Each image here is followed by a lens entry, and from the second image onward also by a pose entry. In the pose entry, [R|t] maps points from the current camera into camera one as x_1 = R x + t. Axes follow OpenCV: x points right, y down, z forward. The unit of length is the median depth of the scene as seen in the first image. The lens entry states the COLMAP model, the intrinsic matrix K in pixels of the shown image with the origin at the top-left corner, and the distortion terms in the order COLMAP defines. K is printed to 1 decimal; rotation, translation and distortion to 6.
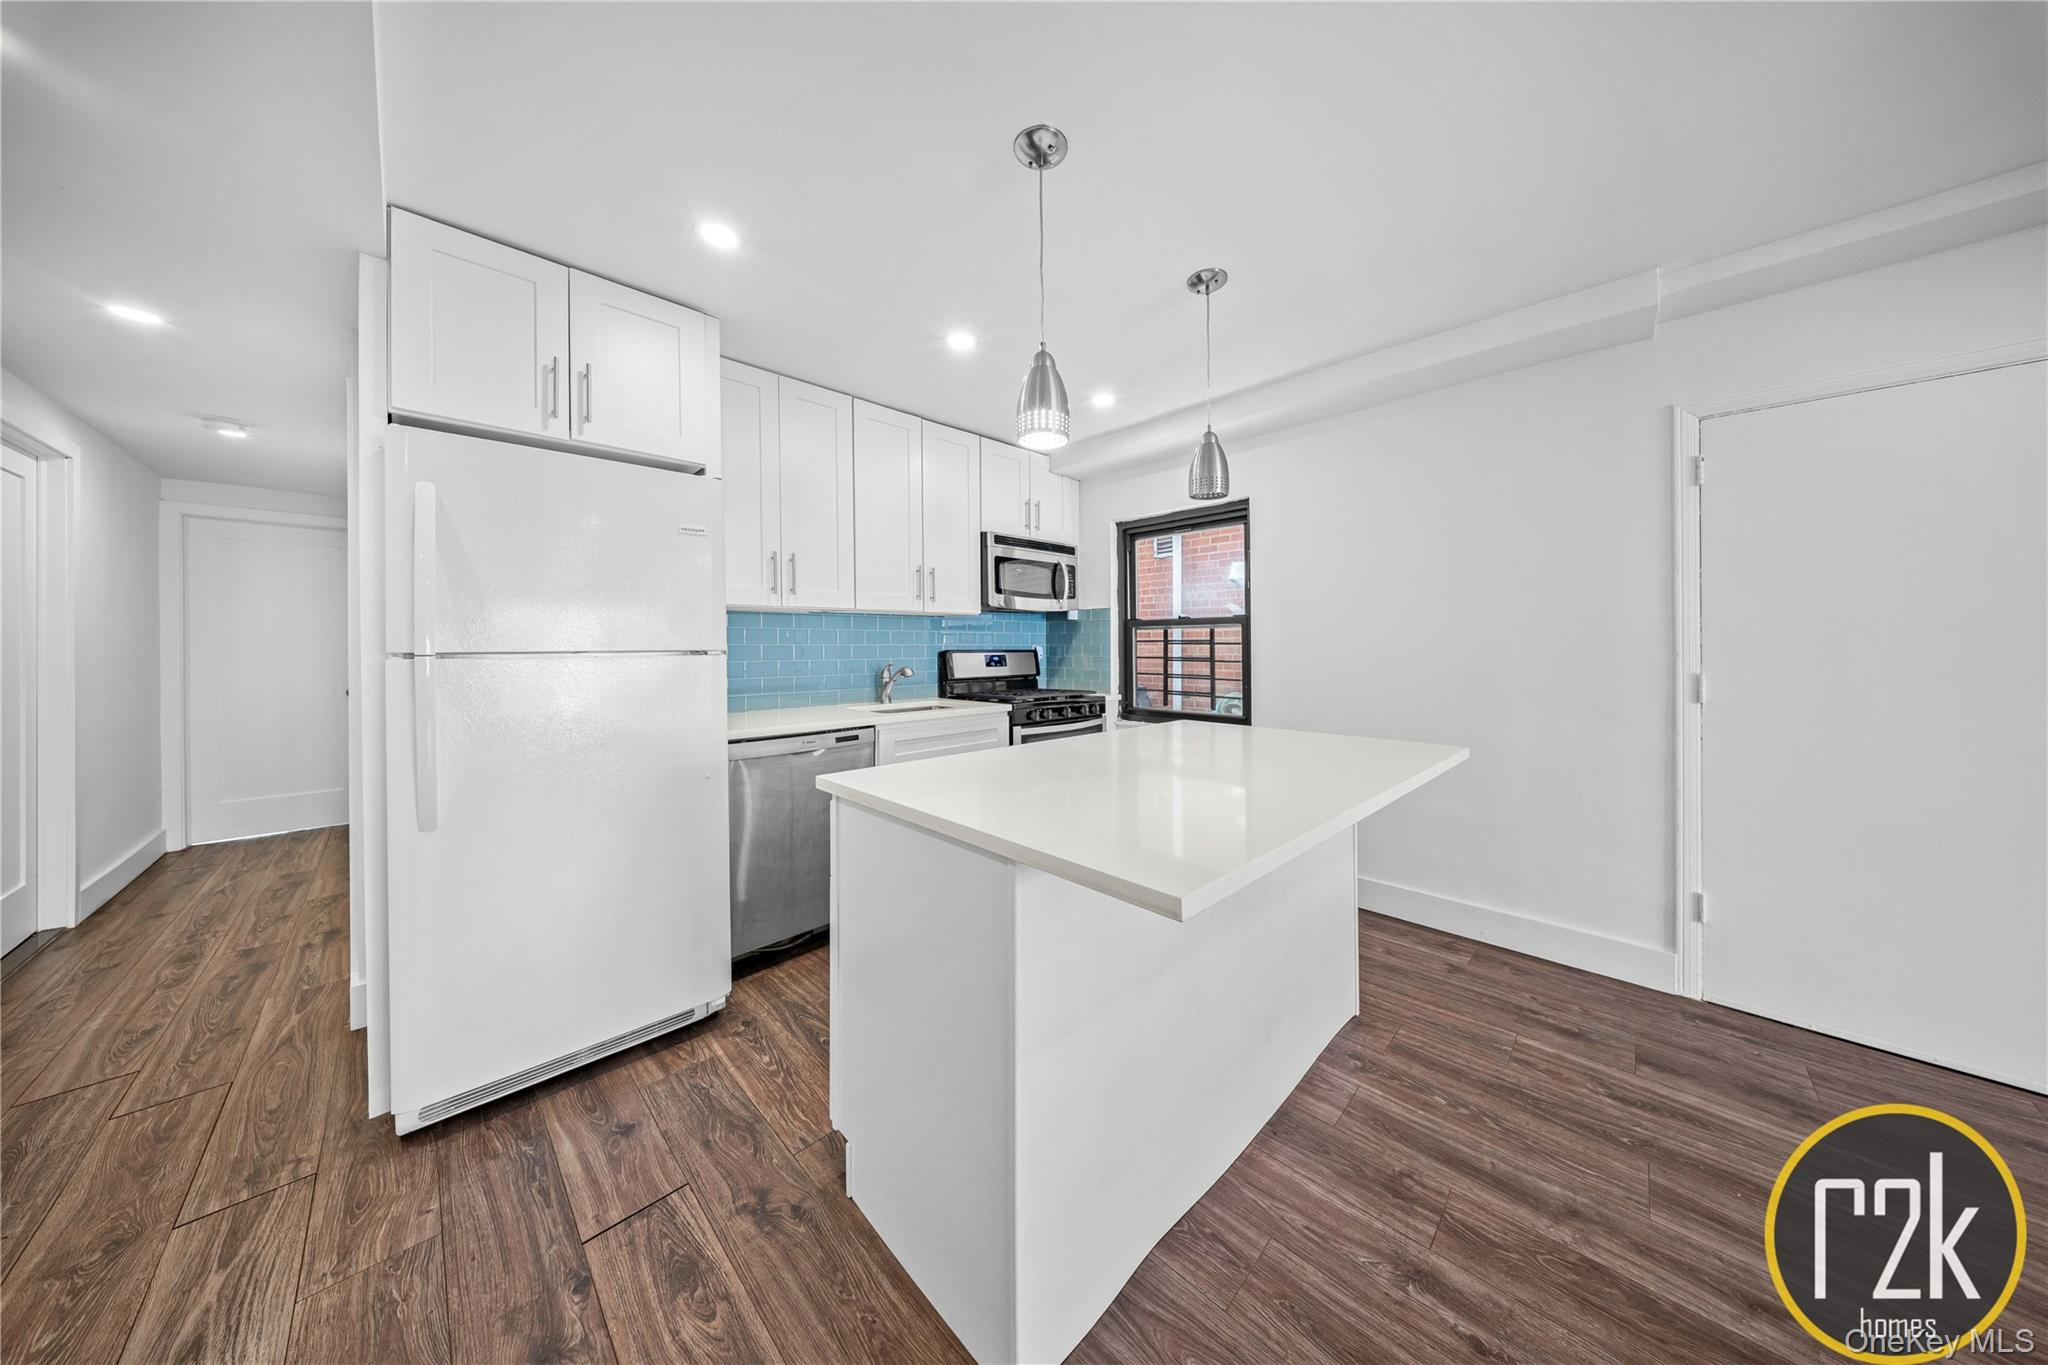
lens RADIAL K [[625.5, 0, 1053.1], [0, 625.5, 645.4], [0, 0, 1]] dist [-0.004072, -0.000135]
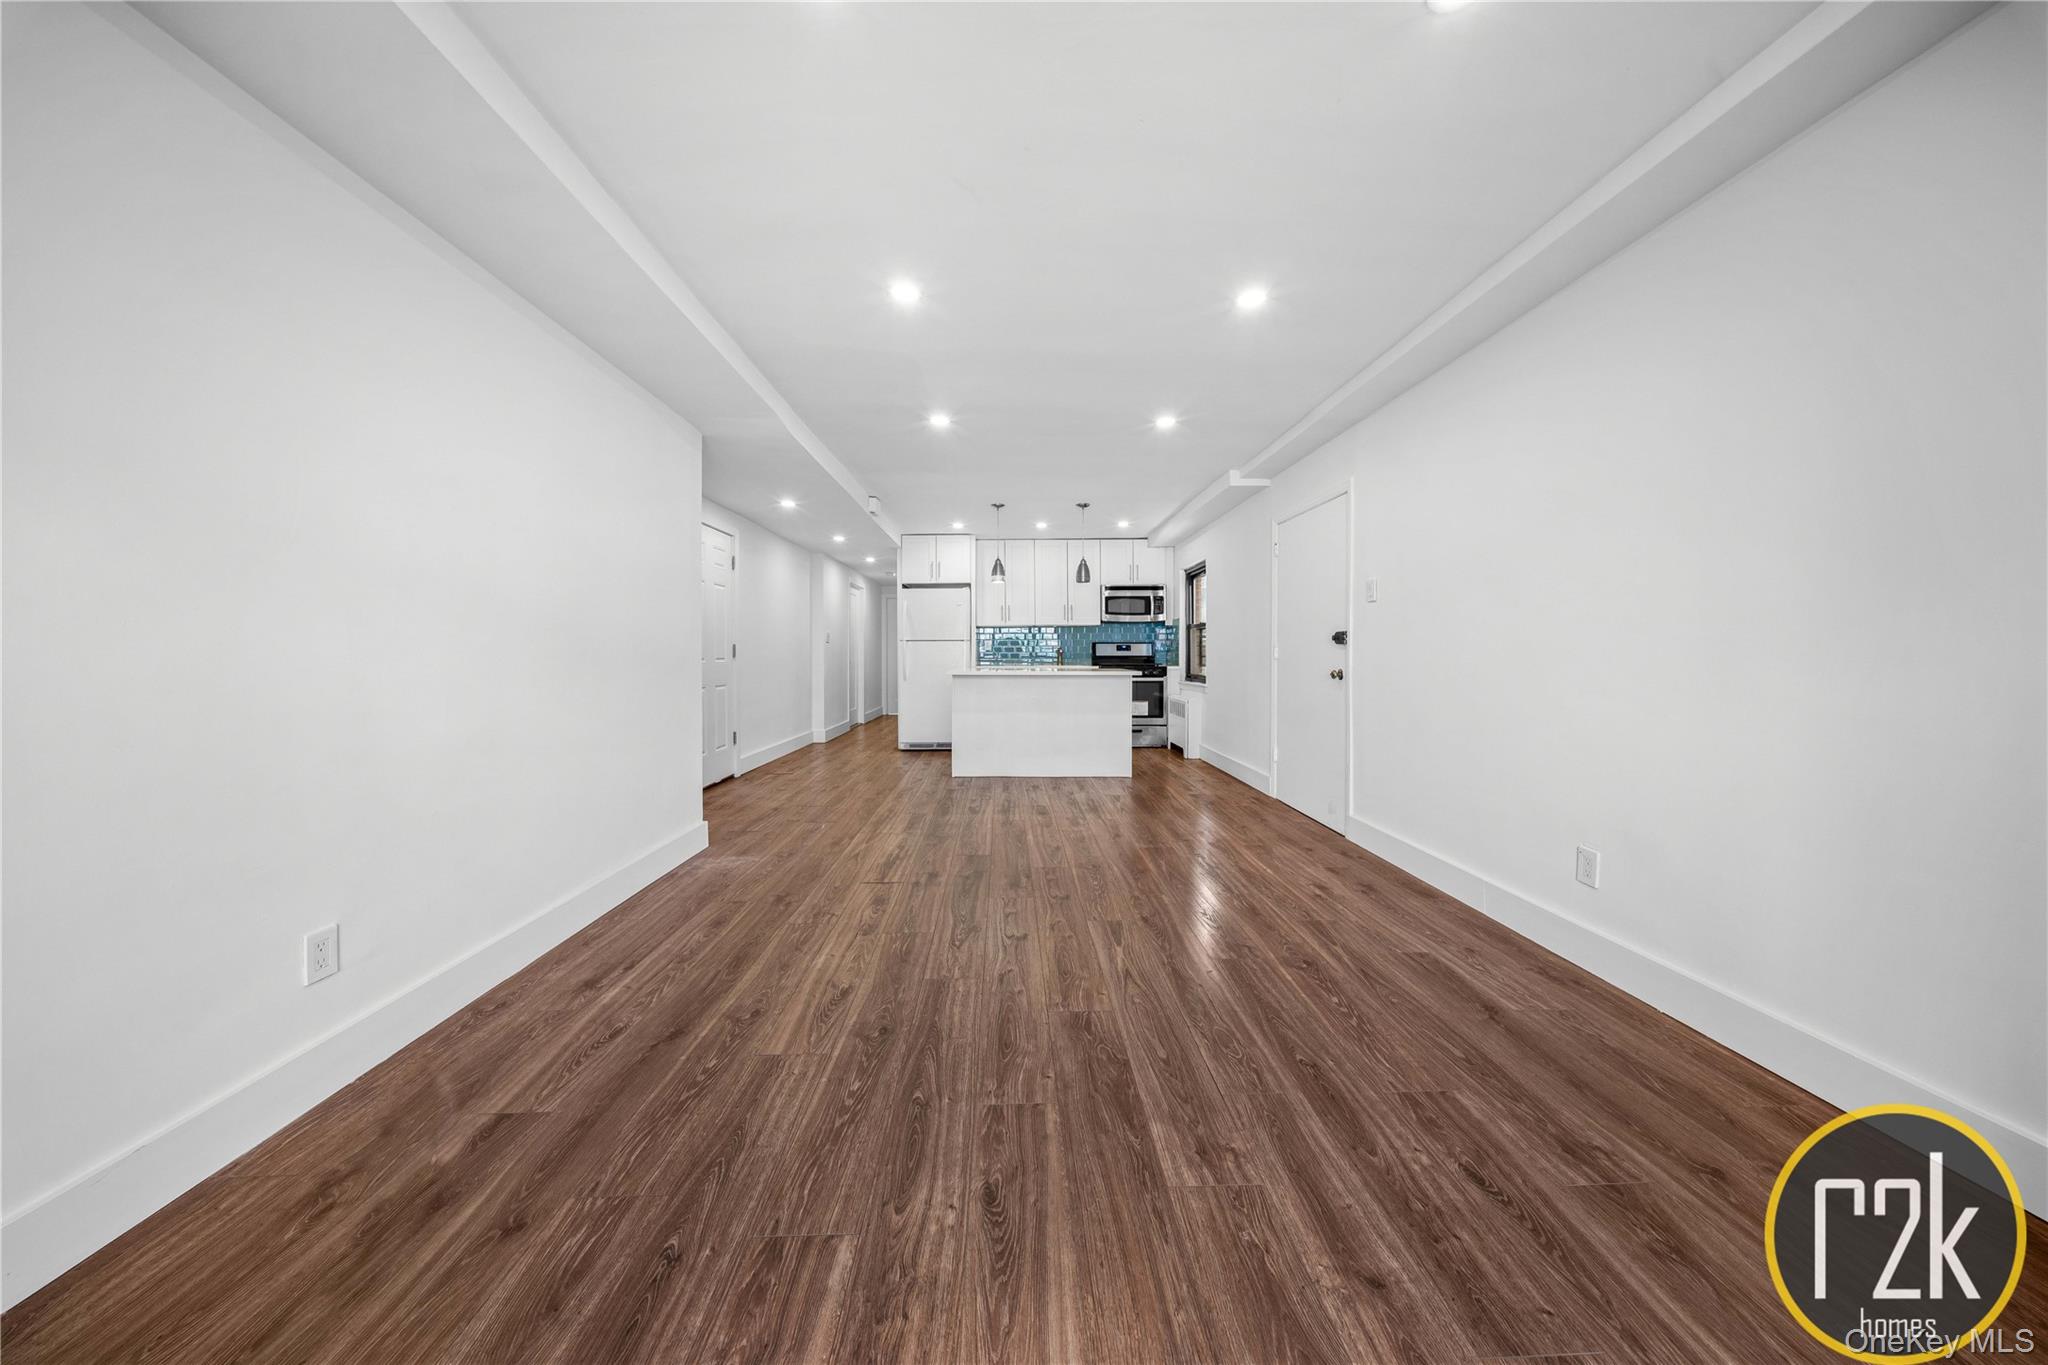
lens RADIAL K [[625.5, 0, 1023.3], [0, 625.5, 652.3], [0, 0, 1]] dist [-0.004072, -0.000135]
pose [[0.716094, -0.000684, -0.698003, 1.768607], [0.000794, 1.000000, -0.000166, 0.065459], [0.698003, -0.000435, 0.716094, -1.044953]]
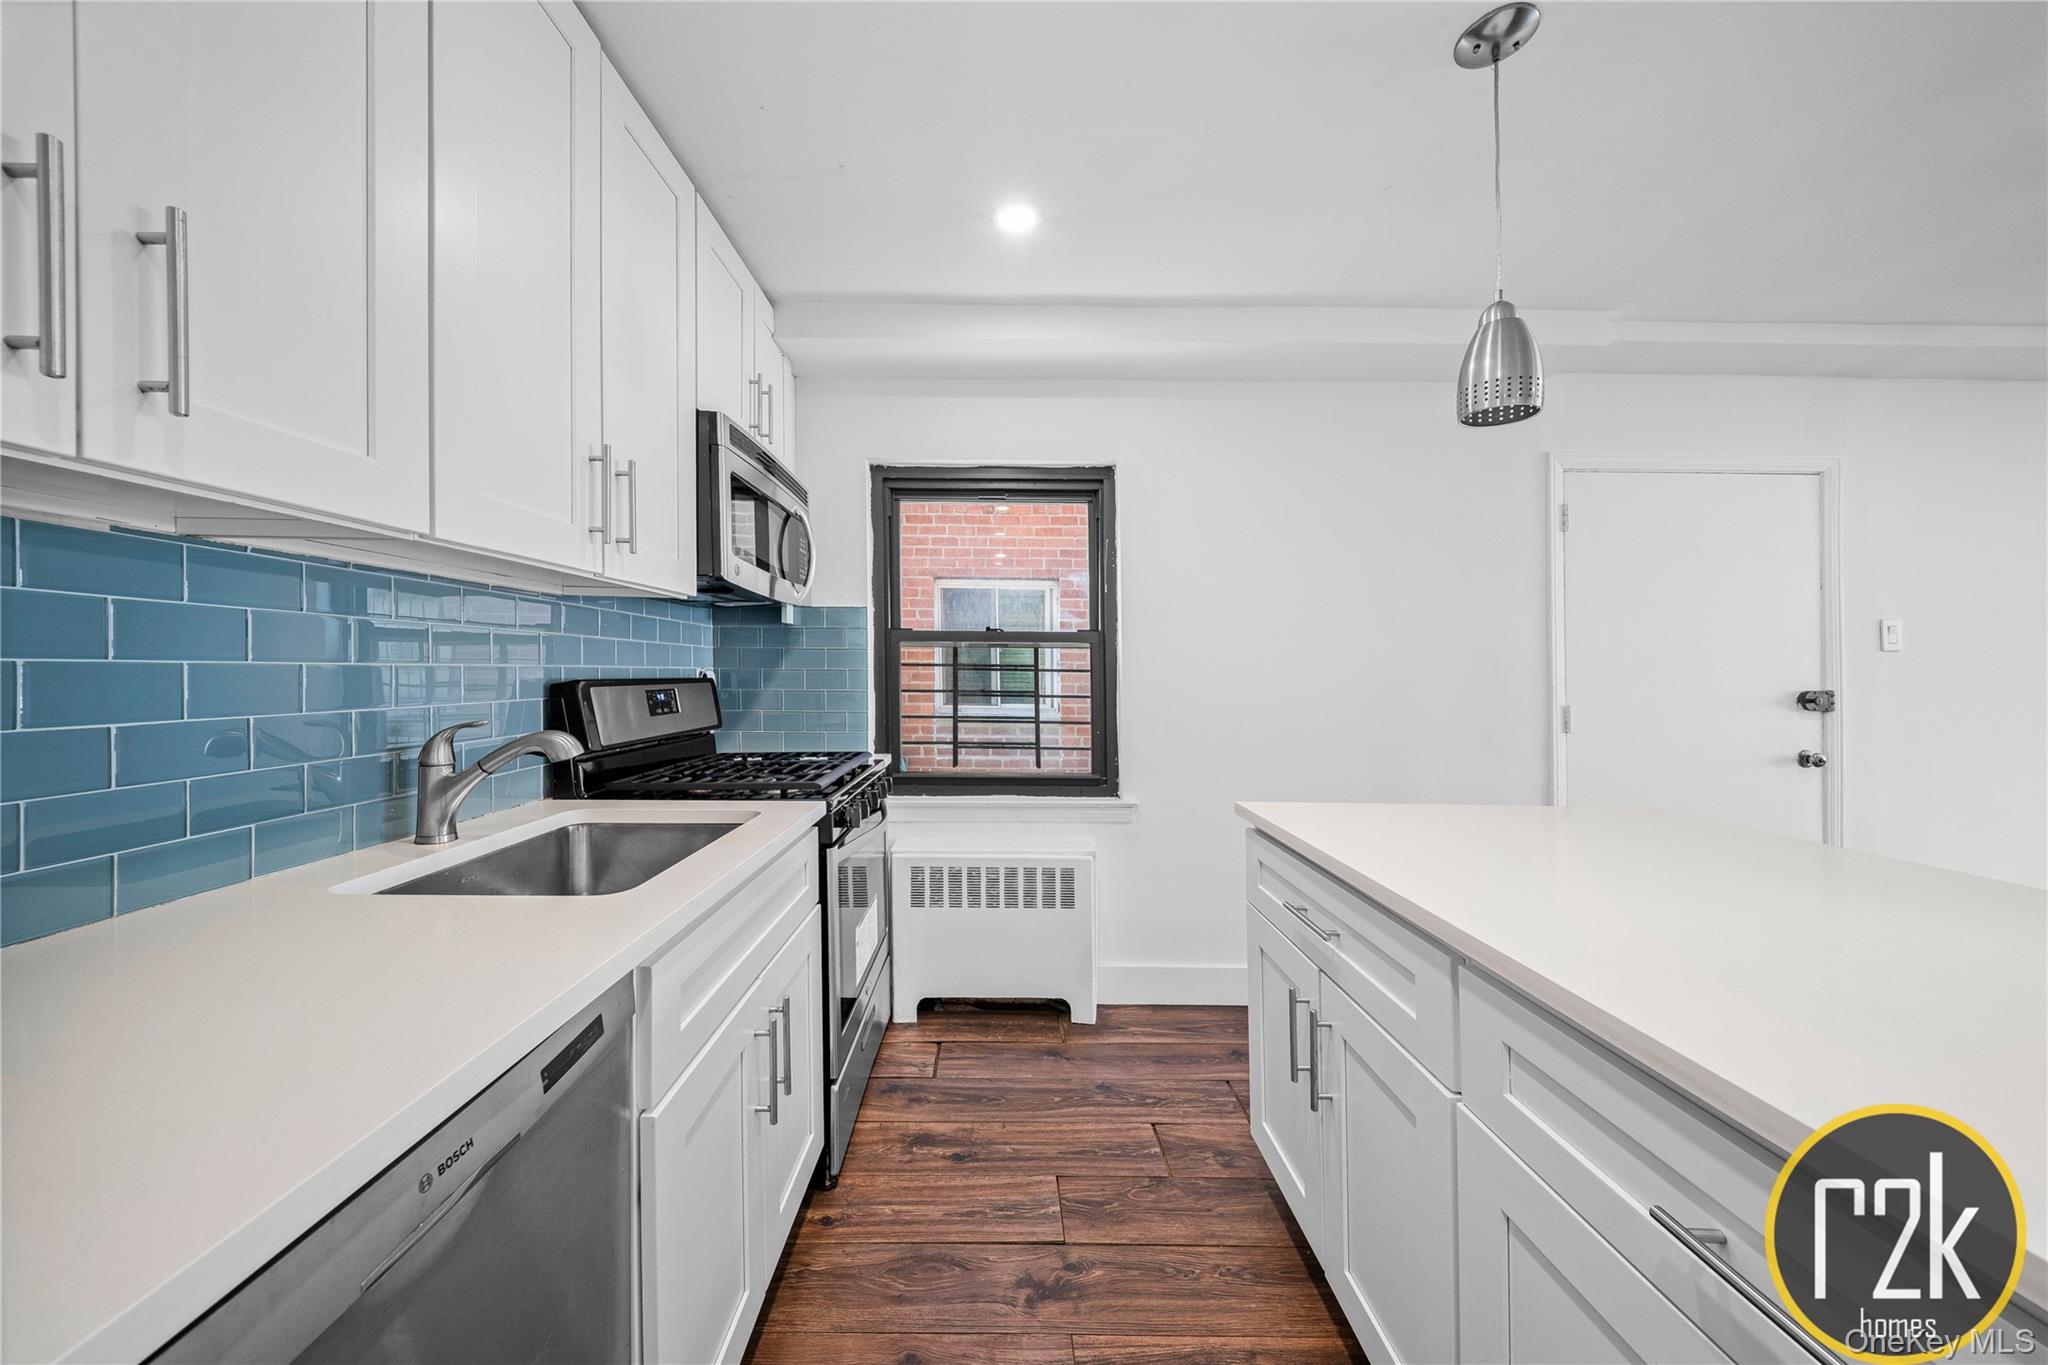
lens RADIAL K [[687.6, 0, 1026.6], [0, 687.6, 670.3], [0, 0, 1]] dist [0.008065, -0.000002]
pose [[0.710176, 0.009150, 0.703965, -0.438883], [-0.012431, 0.999923, -0.000455, -0.004145], [-0.703915, -0.008428, 0.710234, 0.749556]]
